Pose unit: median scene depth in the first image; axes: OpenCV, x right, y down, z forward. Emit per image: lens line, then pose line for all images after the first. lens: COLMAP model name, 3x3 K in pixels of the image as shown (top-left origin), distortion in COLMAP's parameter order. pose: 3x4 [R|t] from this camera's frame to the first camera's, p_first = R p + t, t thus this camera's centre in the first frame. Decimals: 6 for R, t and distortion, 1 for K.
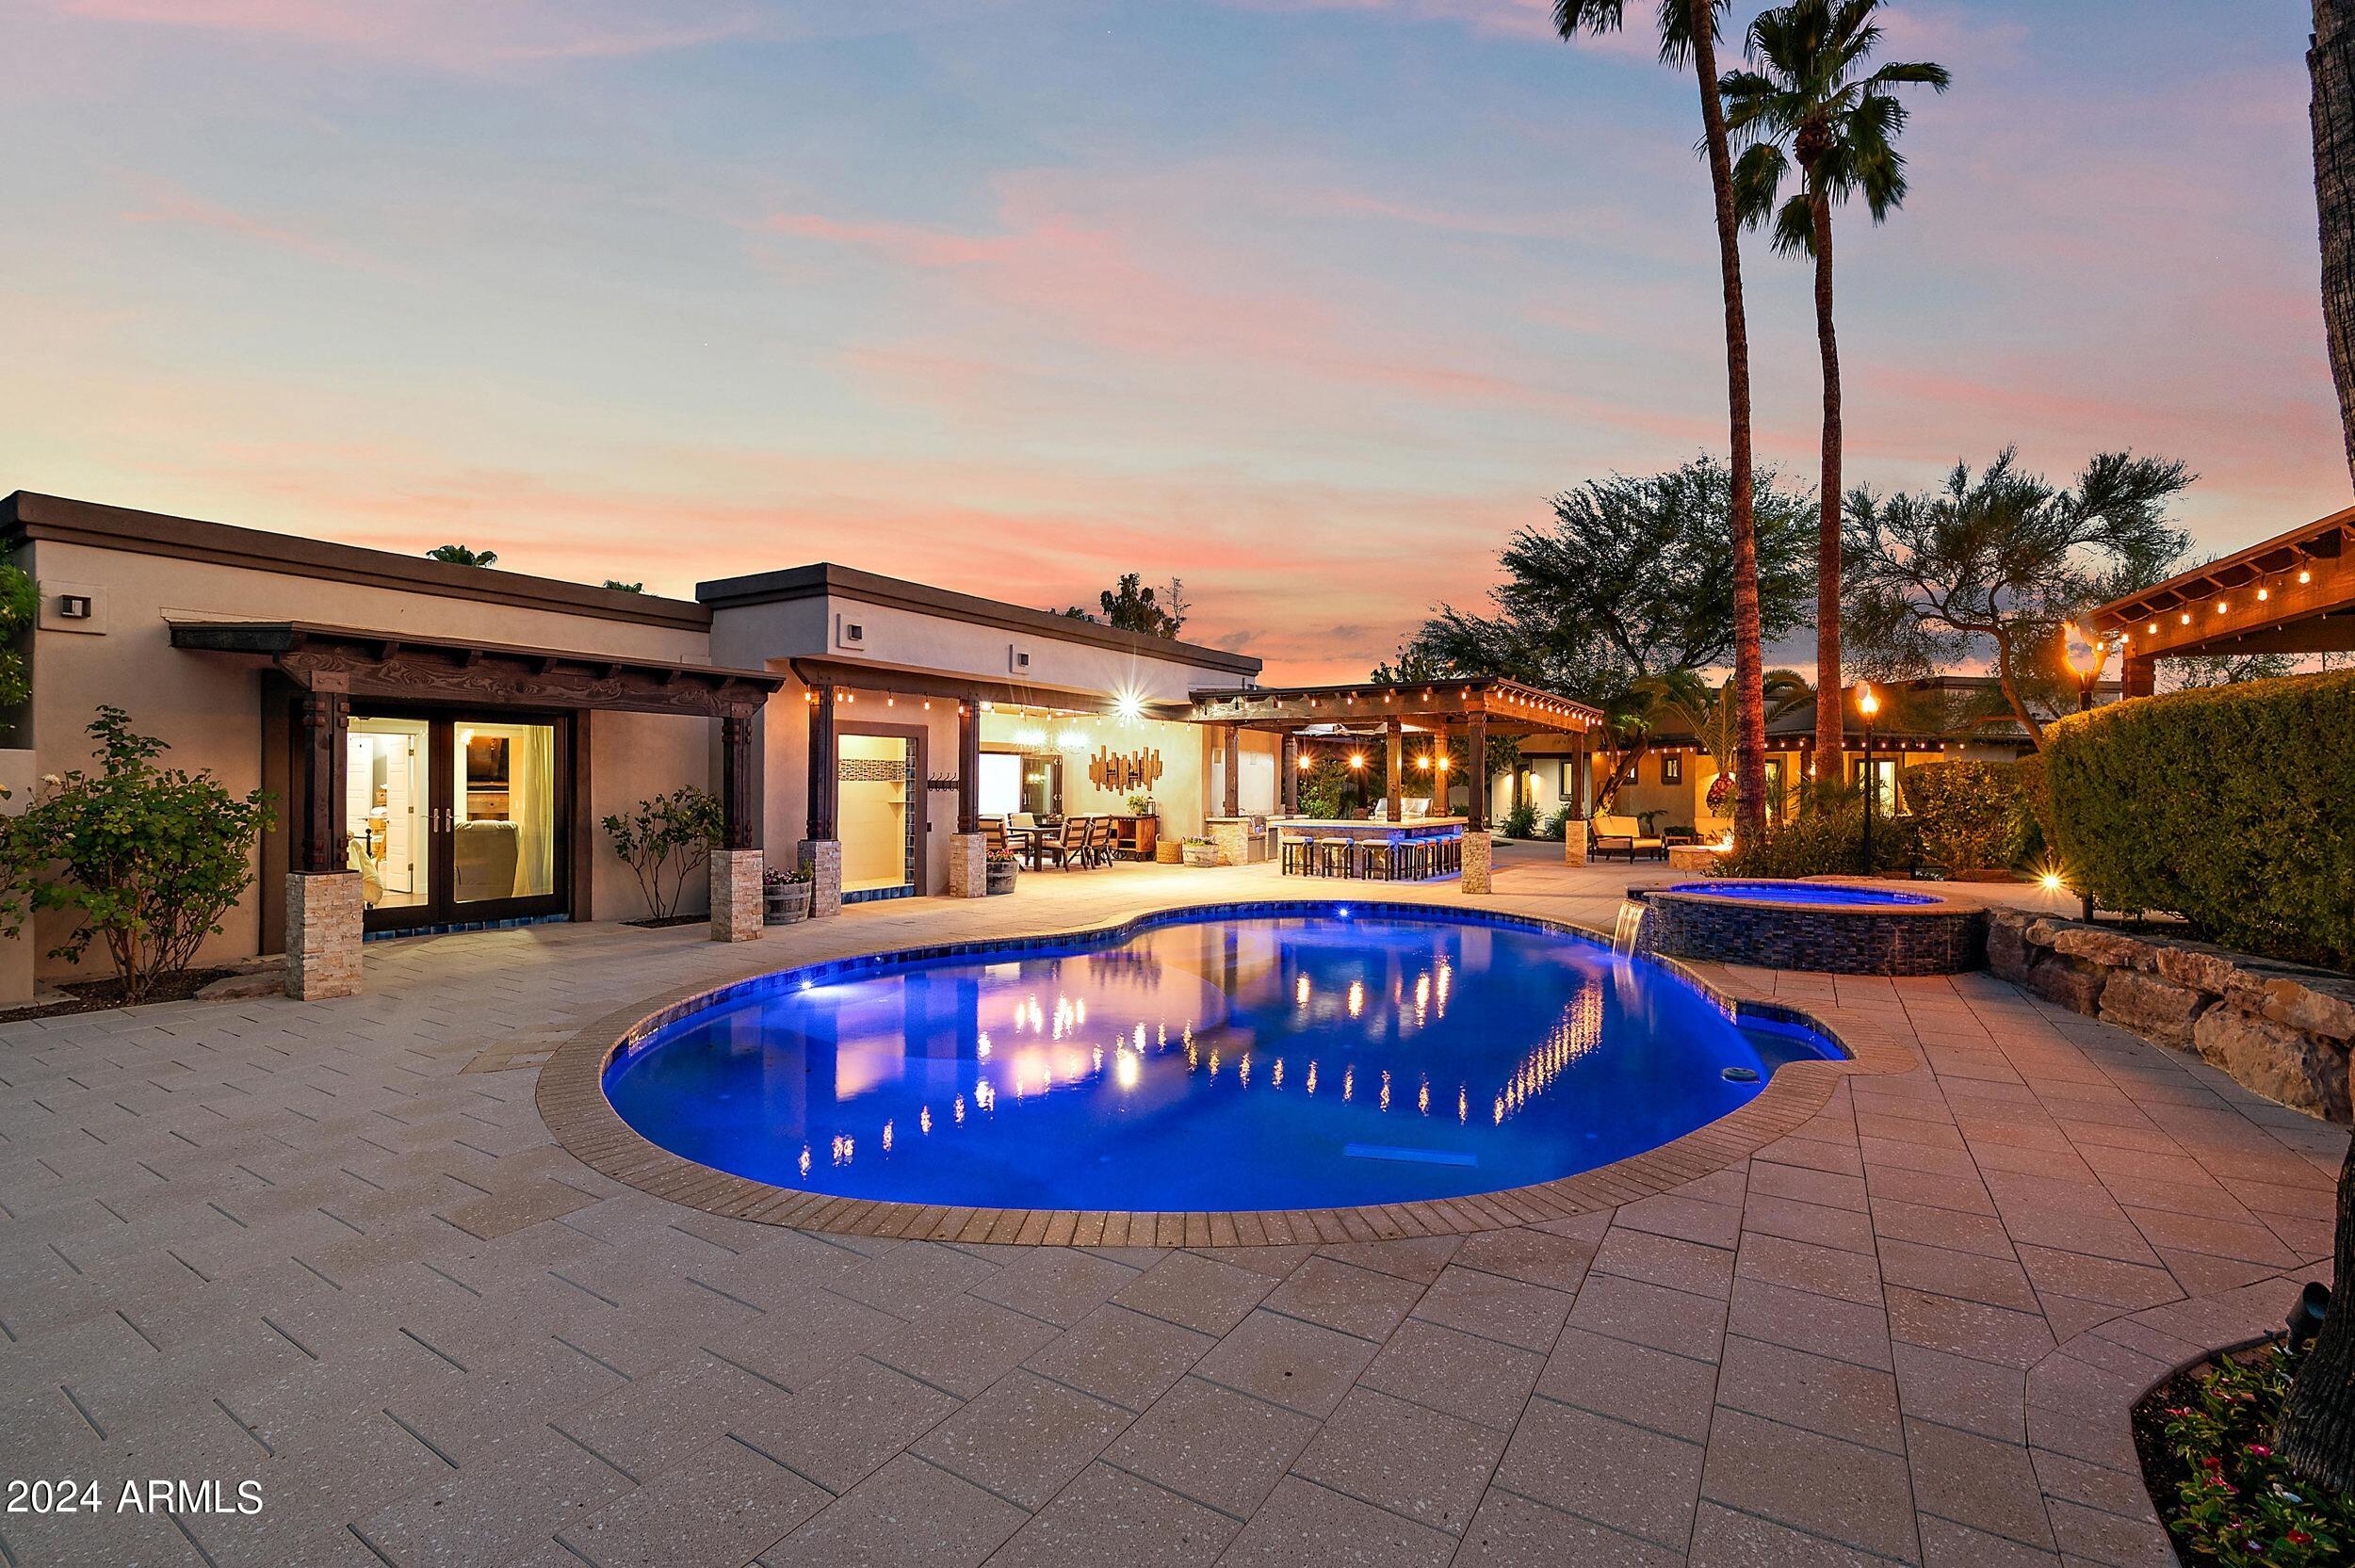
lens RADIAL K [[1015.5, 0, 1177.5], [0, 1015.5, 784.0], [0, 0, 1]] dist [0.000744, 0.000141]
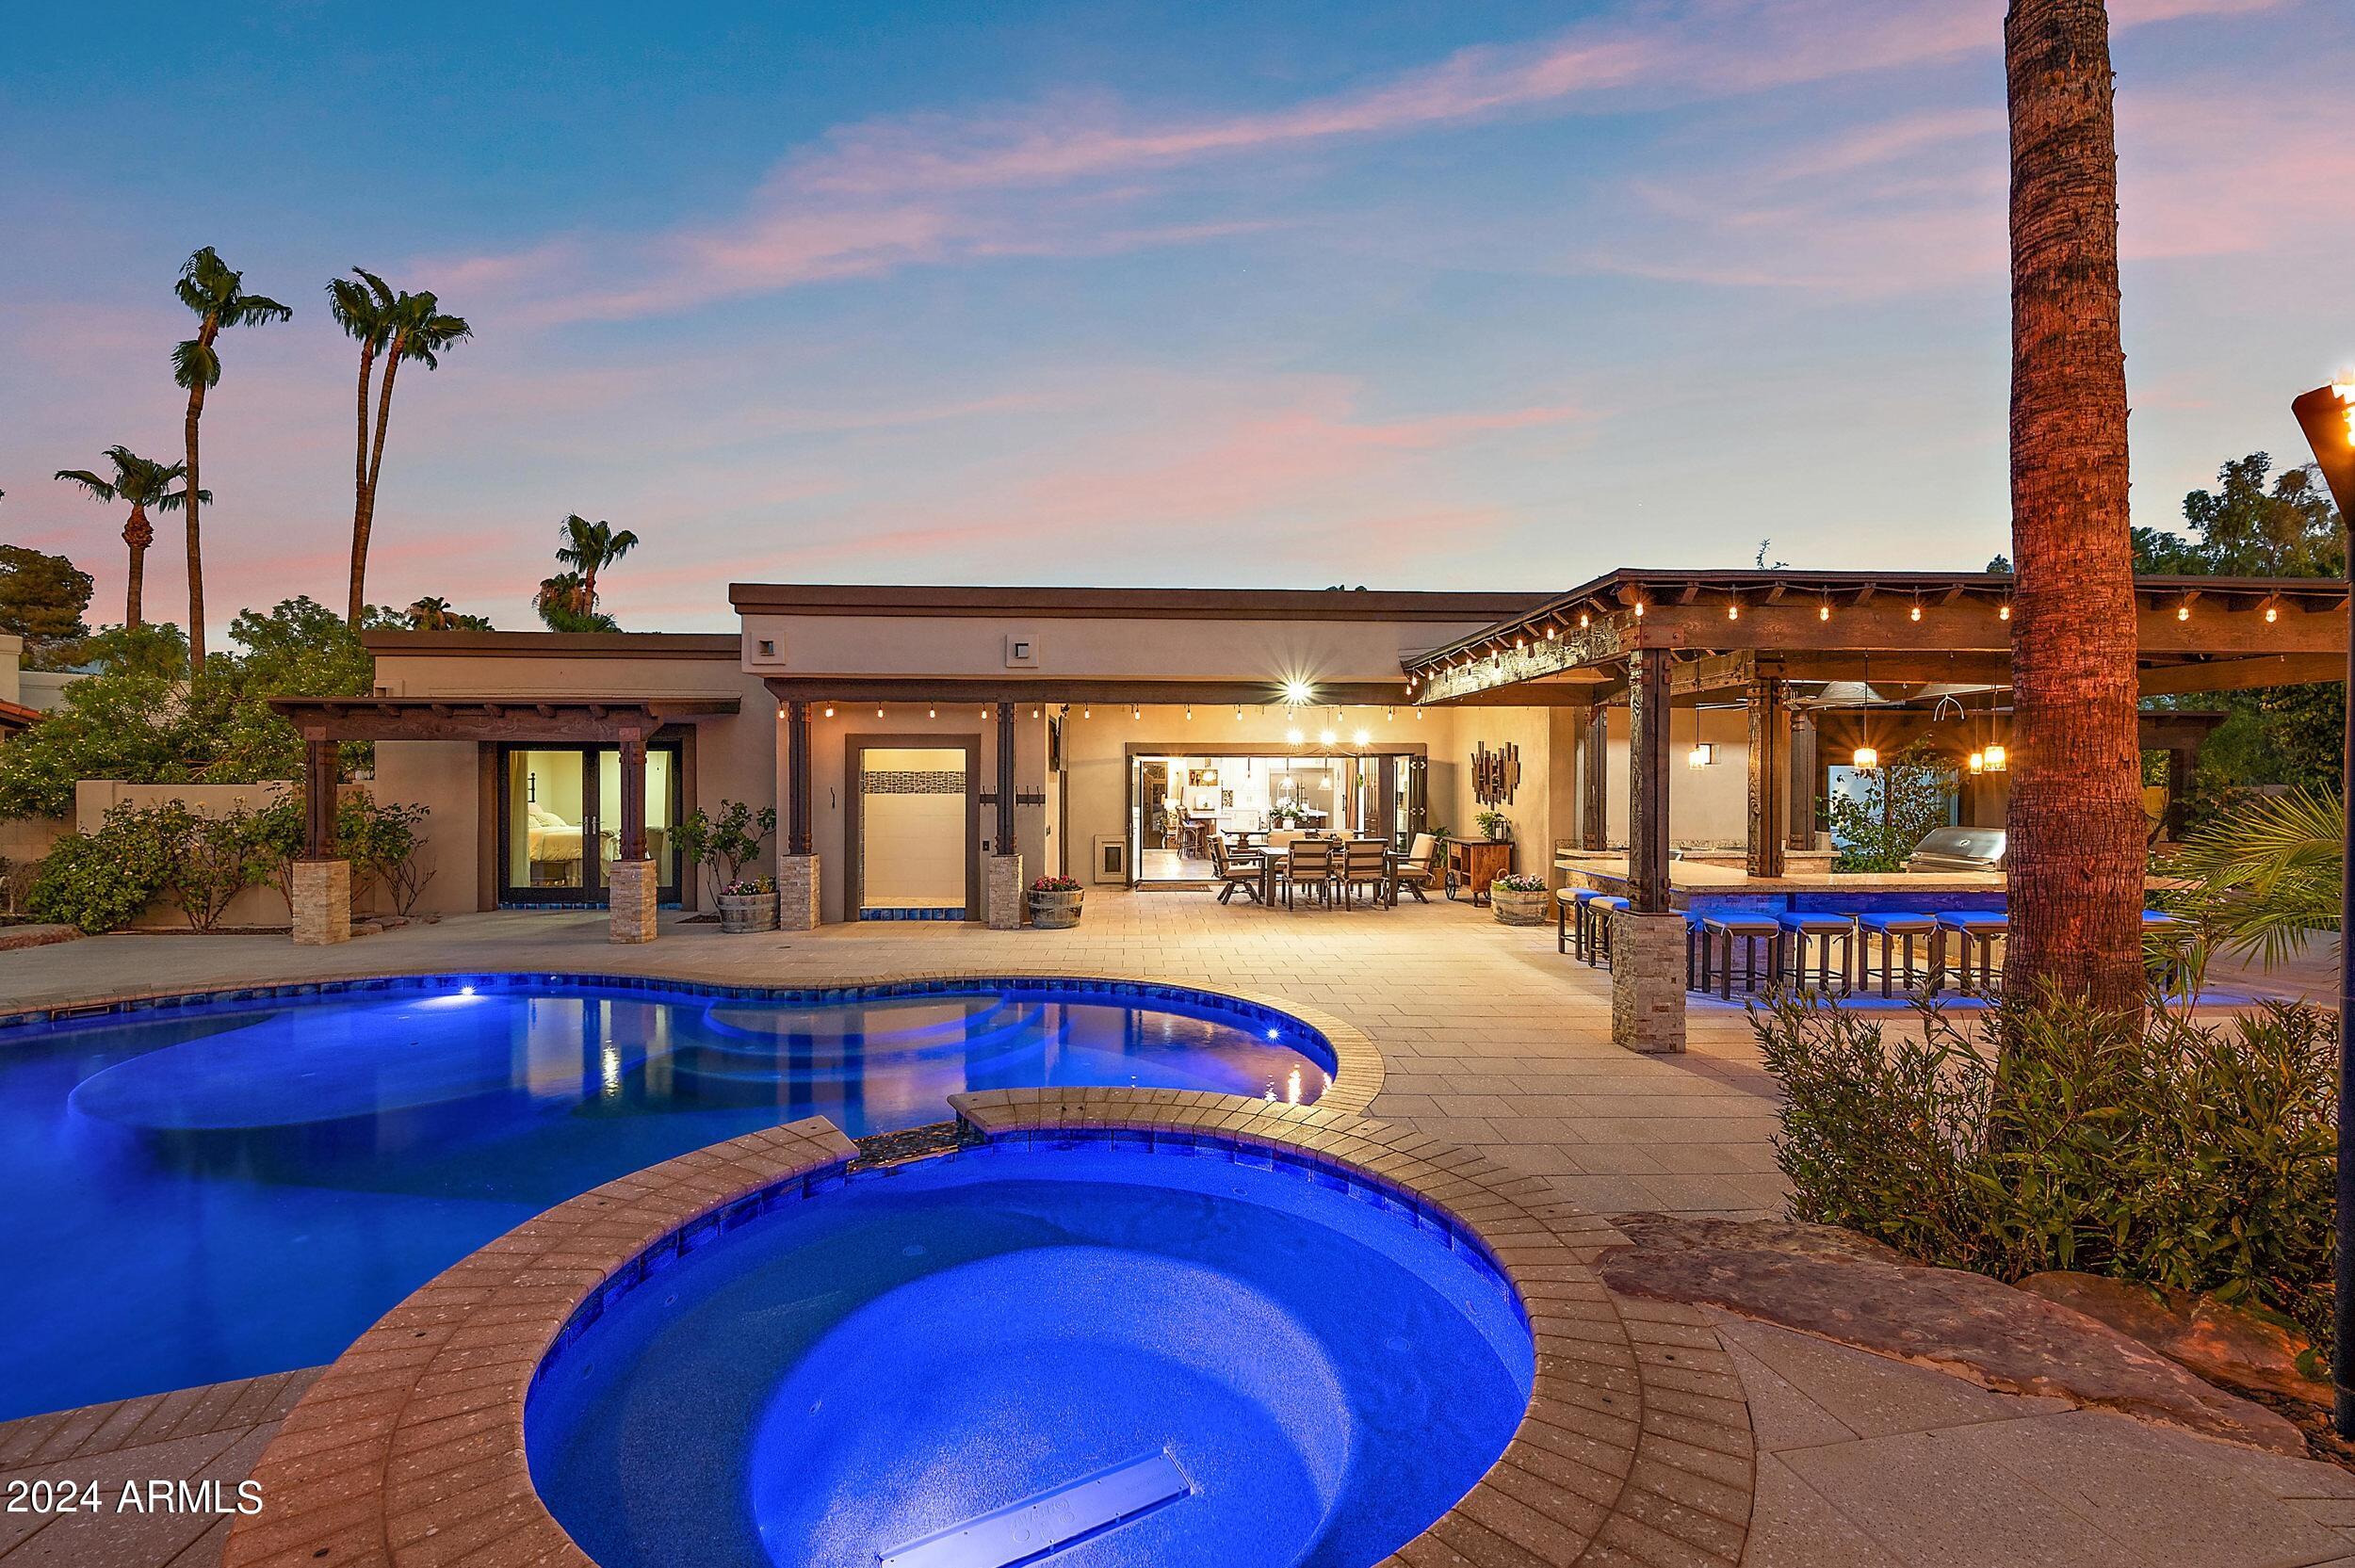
lens RADIAL K [[1015.5, 0, 1177.5], [0, 1015.5, 784.0], [0, 0, 1]] dist [0.000744, 0.000141]
pose [[0.589741, -0.000763, -0.807592, 0.595414], [0.002220, 0.999997, 0.000676, -0.012985], [0.807589, -0.002191, 0.589741, 0.611218]]
